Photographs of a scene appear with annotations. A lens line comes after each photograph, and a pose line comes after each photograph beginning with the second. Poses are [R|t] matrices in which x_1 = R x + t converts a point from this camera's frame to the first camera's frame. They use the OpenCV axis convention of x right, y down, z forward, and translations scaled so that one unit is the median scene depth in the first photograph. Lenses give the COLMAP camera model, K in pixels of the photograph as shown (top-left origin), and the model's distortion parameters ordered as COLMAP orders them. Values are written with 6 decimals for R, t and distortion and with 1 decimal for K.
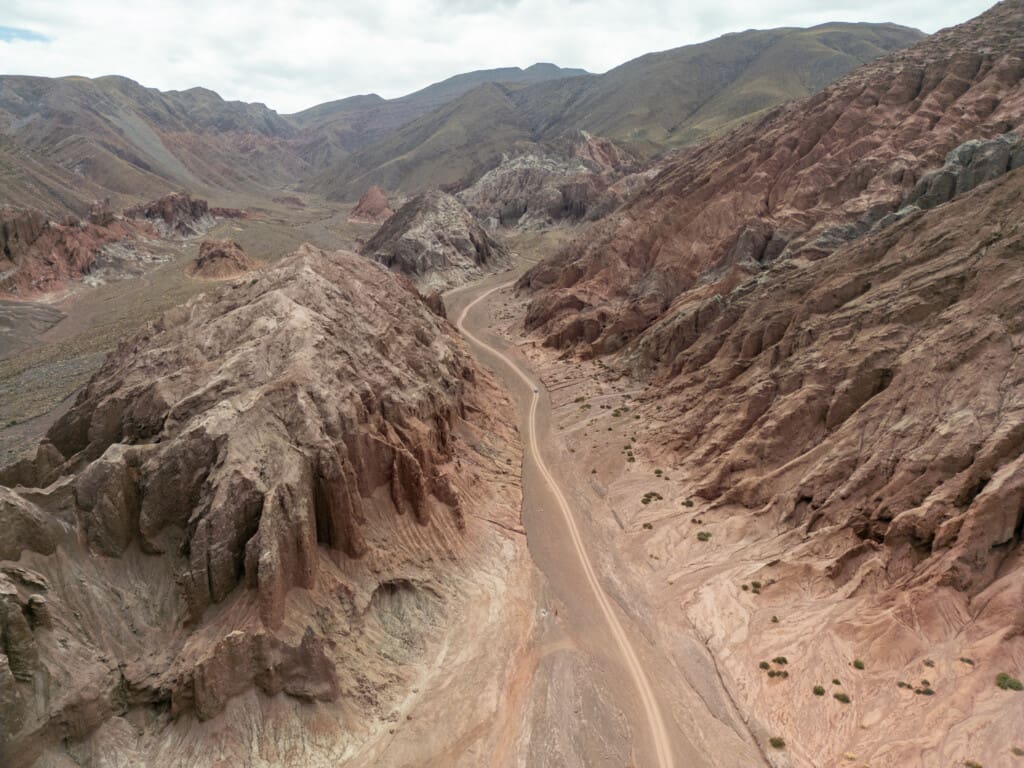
lens RADIAL K [[712.6, 0, 515.2], [0, 712.6, 382.9], [0, 0, 1]] dist [0.082934, -0.086286]
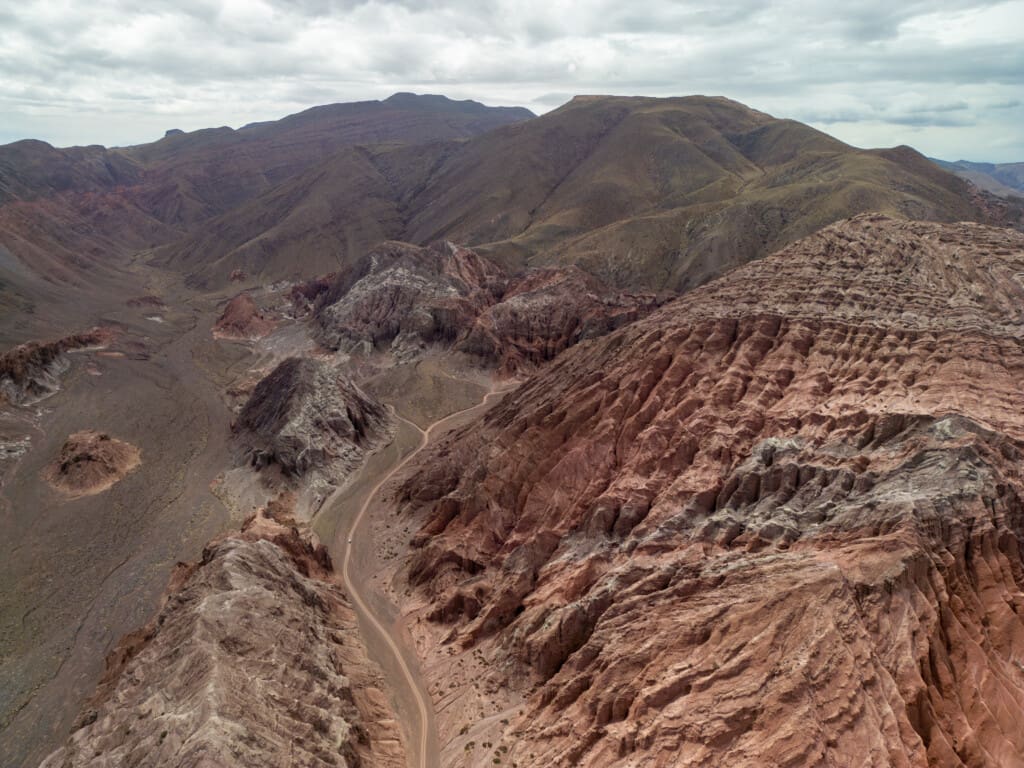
lens RADIAL K [[712.6, 0, 515.2], [0, 712.6, 382.9], [0, 0, 1]] dist [0.082934, -0.086286]
pose [[0.984004, -0.050996, 0.170691, 0.001232], [0.046386, 0.998446, 0.030890, -0.295838], [-0.172001, -0.022478, 0.984840, -0.071025]]
